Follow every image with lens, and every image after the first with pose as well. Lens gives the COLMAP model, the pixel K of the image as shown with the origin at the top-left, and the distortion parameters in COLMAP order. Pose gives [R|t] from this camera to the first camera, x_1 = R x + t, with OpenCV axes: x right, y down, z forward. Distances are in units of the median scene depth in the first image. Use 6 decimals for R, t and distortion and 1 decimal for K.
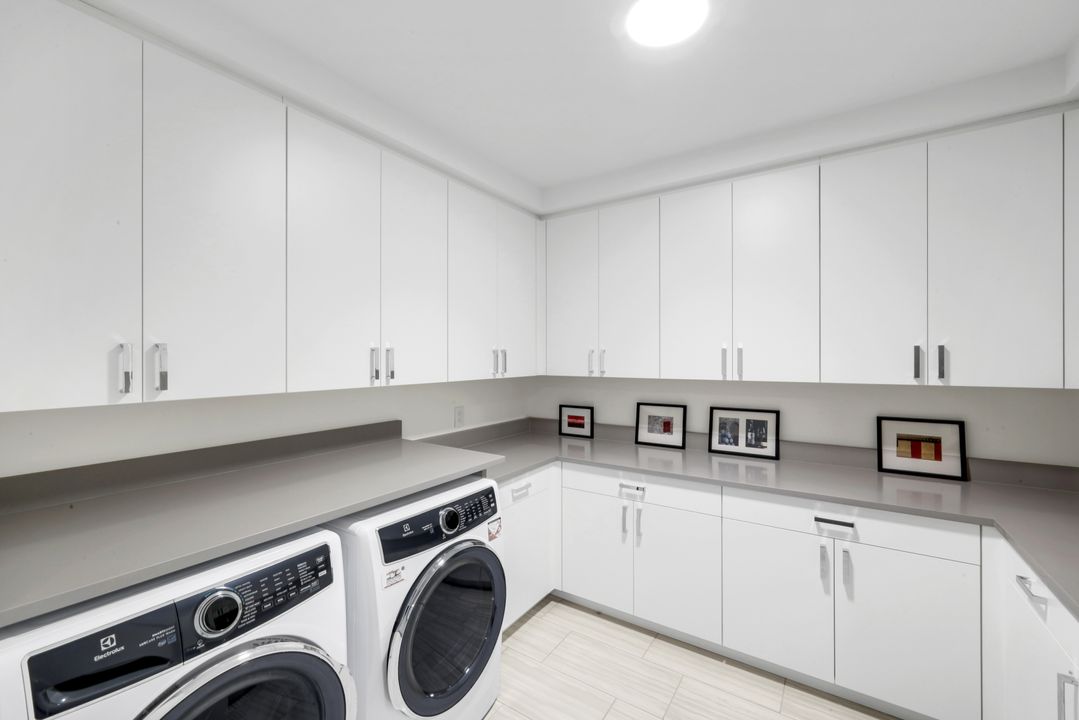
lens RADIAL K [[441.6, 0, 540.1], [0, 441.6, 354.0], [0, 0, 1]] dist [0.000357, 0.000010]
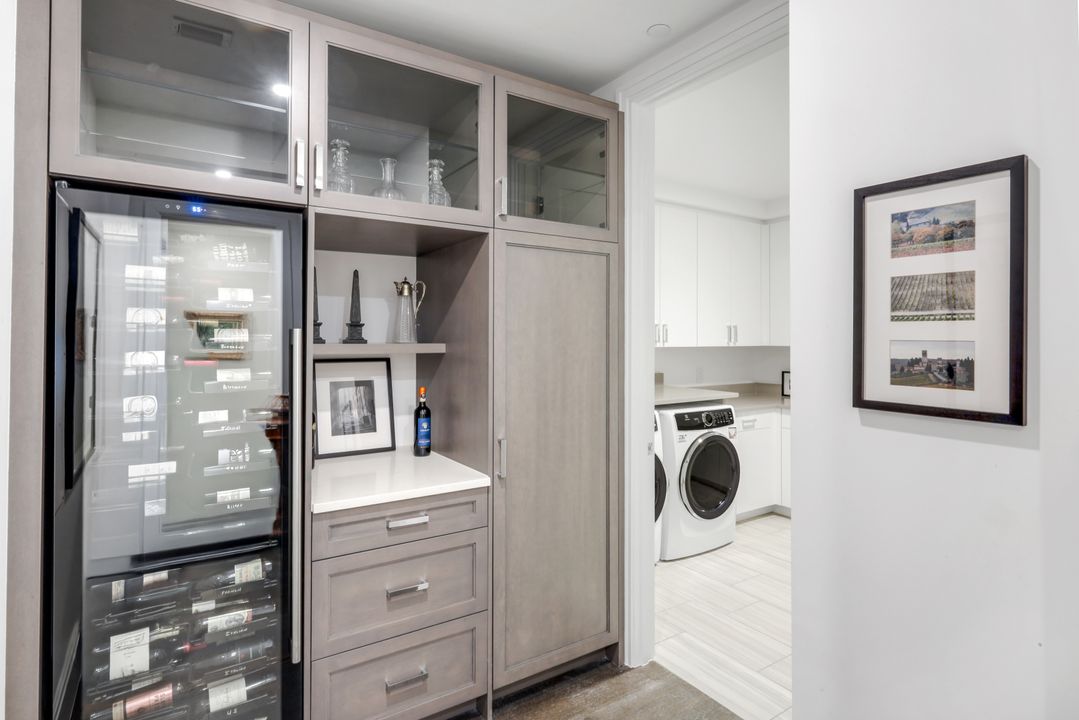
lens RADIAL K [[569.3, 0, 540.8], [0, 569.3, 326.5], [0, 0, 1]] dist [0.001574, 0.000118]
pose [[0.924346, -0.000344, -0.381554, 0.038560], [-0.001589, 0.999987, -0.004752, 0.003677], [0.381551, 0.004999, 0.924334, -0.991210]]
